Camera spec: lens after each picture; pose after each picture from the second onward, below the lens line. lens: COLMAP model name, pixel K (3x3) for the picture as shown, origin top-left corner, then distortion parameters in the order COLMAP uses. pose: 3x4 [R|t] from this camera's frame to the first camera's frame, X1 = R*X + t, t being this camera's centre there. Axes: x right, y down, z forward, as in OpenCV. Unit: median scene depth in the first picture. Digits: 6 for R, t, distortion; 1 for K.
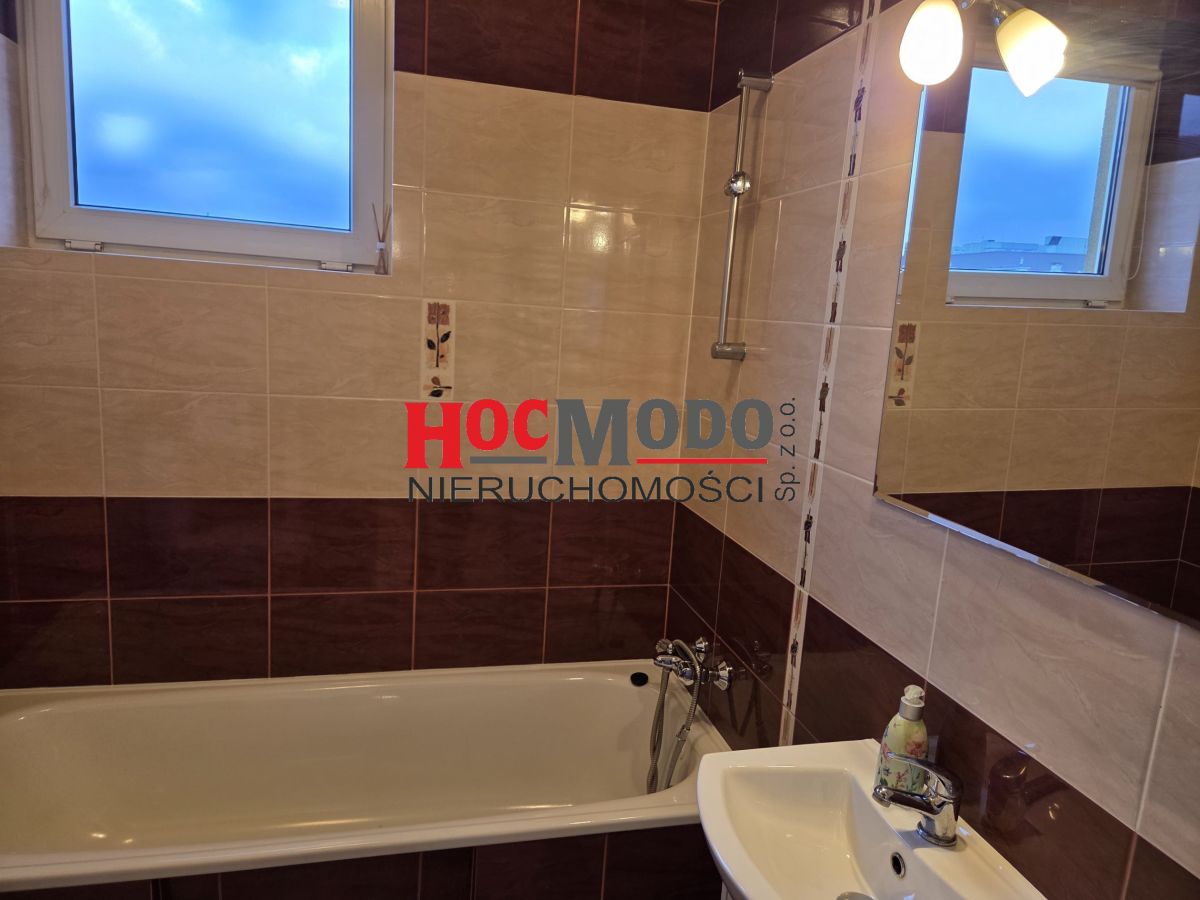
lens RADIAL K [[806.3, 0, 595.7], [0, 806.3, 461.5], [0, 0, 1]] dist [0.068976, -0.064575]
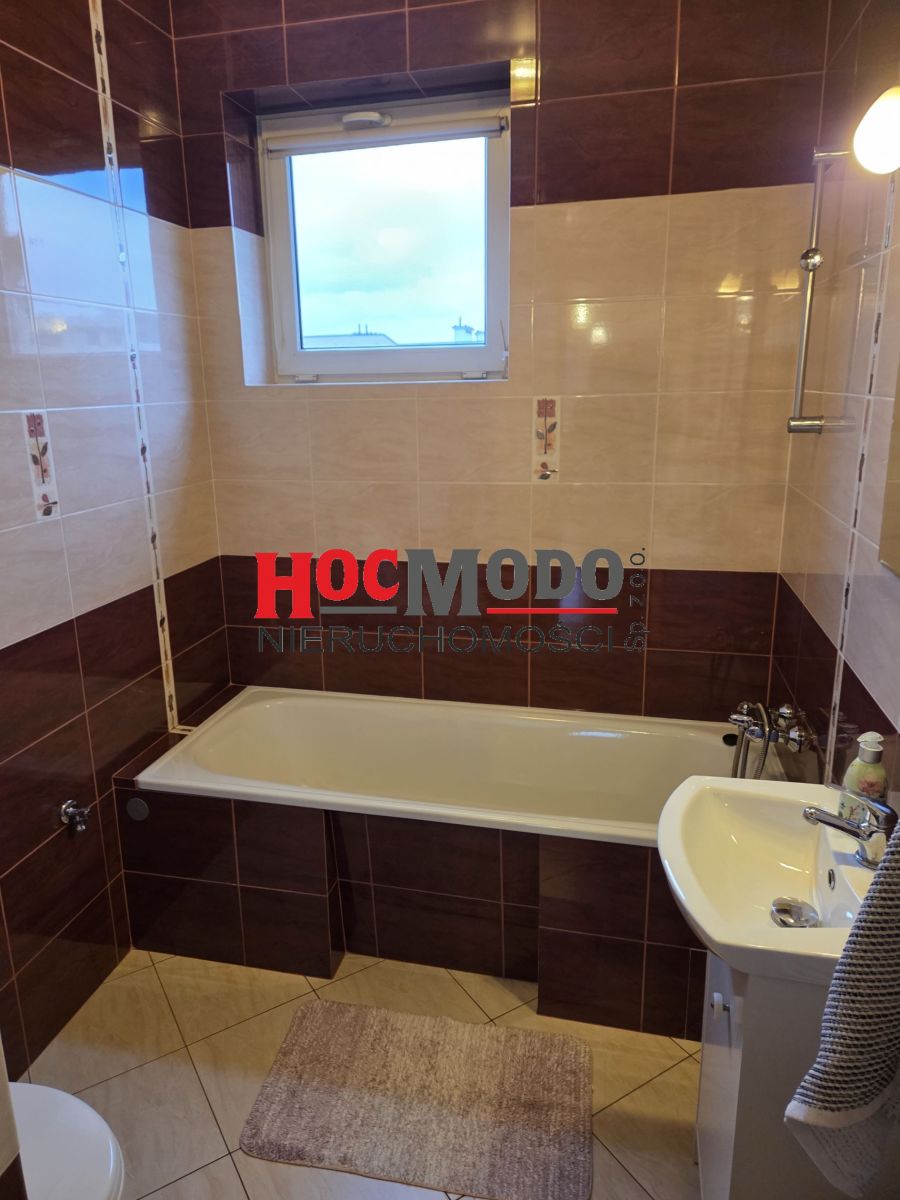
lens RADIAL K [[818.2, 0, 419.1], [0, 818.2, 598.5], [0, 0, 1]] dist [0.069704, -0.069858]
pose [[0.876418, 0.040666, -0.479831, 0.235296], [-0.010206, 0.997773, 0.065919, 0.017766], [0.481443, -0.052875, 0.874881, -0.157278]]
